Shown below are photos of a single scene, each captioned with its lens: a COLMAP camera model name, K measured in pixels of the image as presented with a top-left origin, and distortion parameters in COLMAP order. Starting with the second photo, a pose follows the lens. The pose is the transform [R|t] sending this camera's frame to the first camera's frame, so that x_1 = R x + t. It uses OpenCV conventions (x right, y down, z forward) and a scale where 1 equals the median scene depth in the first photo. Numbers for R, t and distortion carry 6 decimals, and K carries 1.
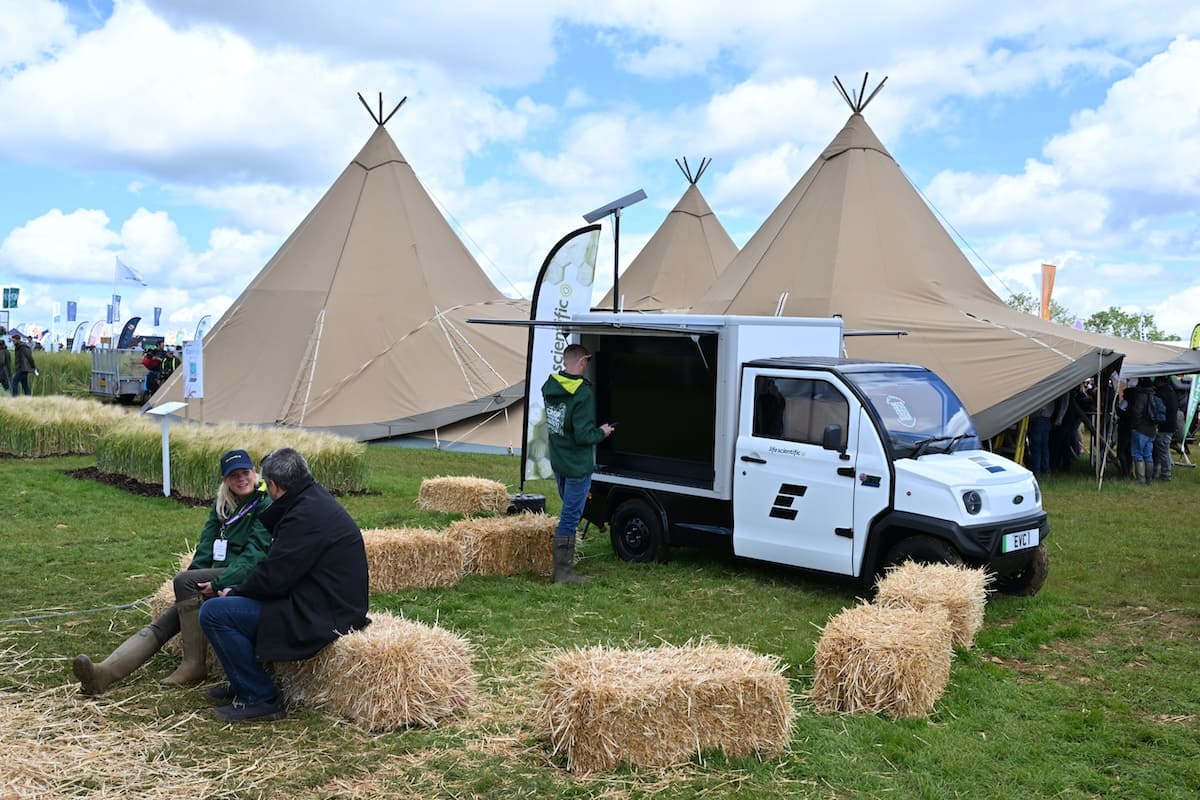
lens RADIAL K [[1193.8, 0, 600.0], [0, 1193.8, 400.0], [0, 0, 1]] dist [0.009767, 0.007708]
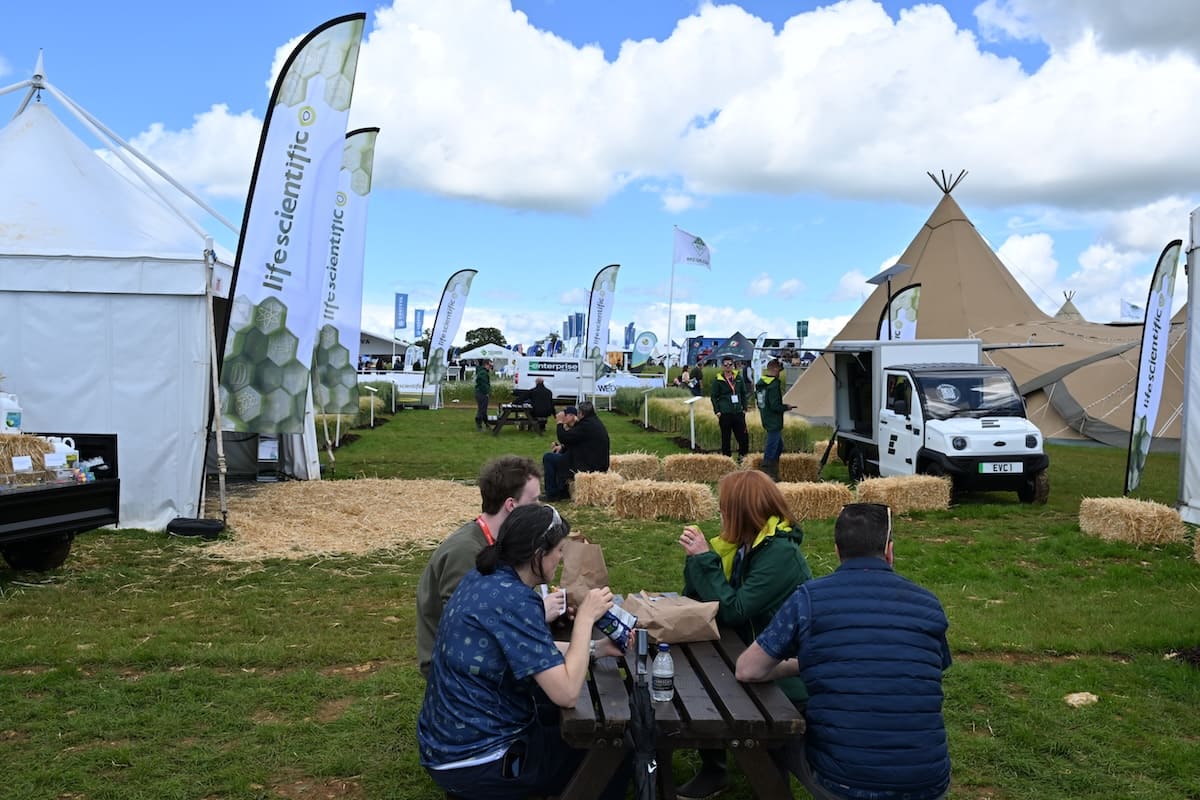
lens RADIAL K [[1193.8, 0, 600.0], [0, 1193.8, 400.0], [0, 0, 1]] dist [0.009767, 0.007708]
pose [[0.759893, -0.004094, -0.650035, 0.990510], [-0.004659, 0.999920, -0.011744, 0.041550], [0.650032, 0.011952, 0.759813, -0.648013]]
